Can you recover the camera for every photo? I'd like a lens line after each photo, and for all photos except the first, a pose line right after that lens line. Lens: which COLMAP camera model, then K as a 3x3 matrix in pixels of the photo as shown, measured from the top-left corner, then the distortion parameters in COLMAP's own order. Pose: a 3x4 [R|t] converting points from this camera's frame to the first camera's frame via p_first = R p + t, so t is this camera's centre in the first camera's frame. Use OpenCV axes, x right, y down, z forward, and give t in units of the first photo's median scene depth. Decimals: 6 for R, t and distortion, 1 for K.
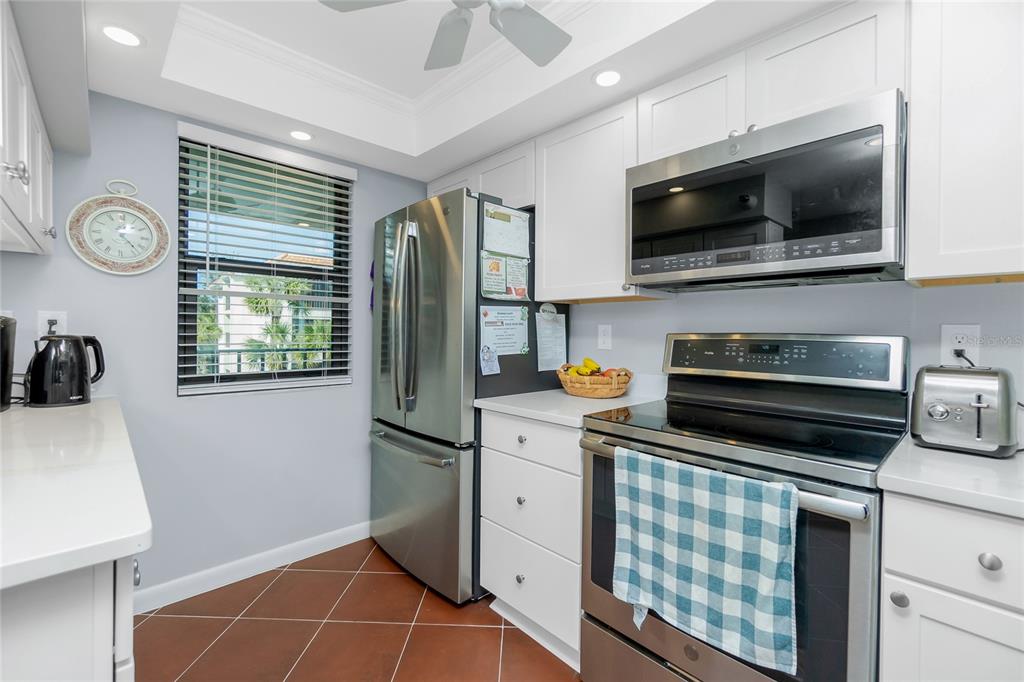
lens RADIAL K [[442.0, 0, 508.0], [0, 442.0, 333.9], [0, 0, 1]] dist [0.011261, 0.002517]
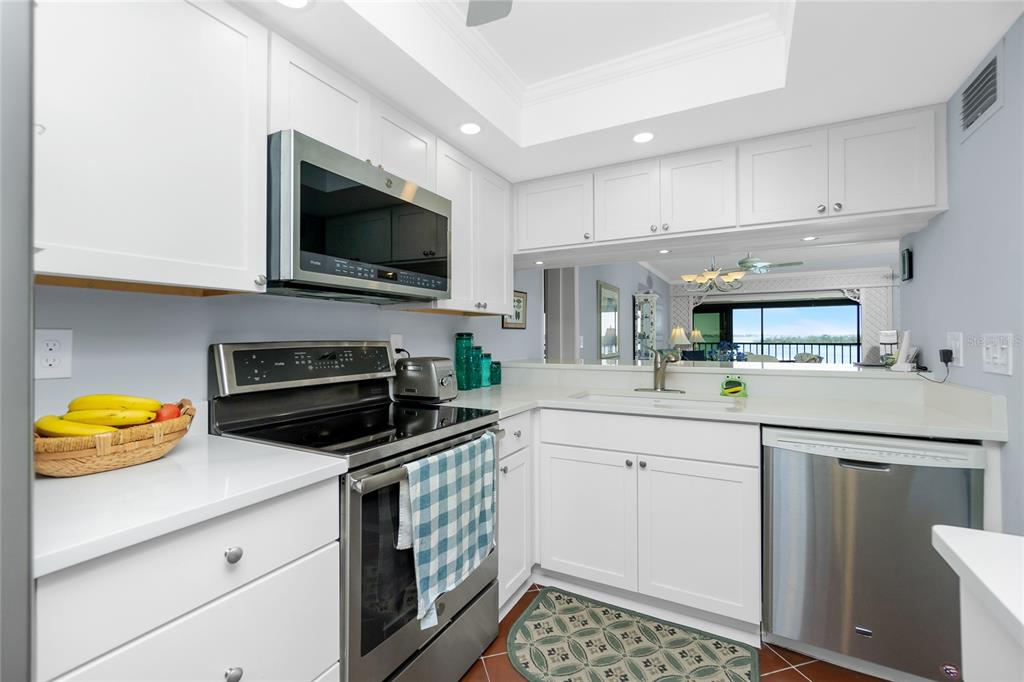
lens RADIAL K [[442.0, 0, 506.8], [0, 442.0, 335.7], [0, 0, 1]] dist [0.011261, 0.002517]
pose [[-0.305231, -0.005259, 0.952264, -0.531996], [0.007397, 0.999941, 0.007893, -0.017511], [-0.952250, 0.009453, -0.305174, 0.818371]]
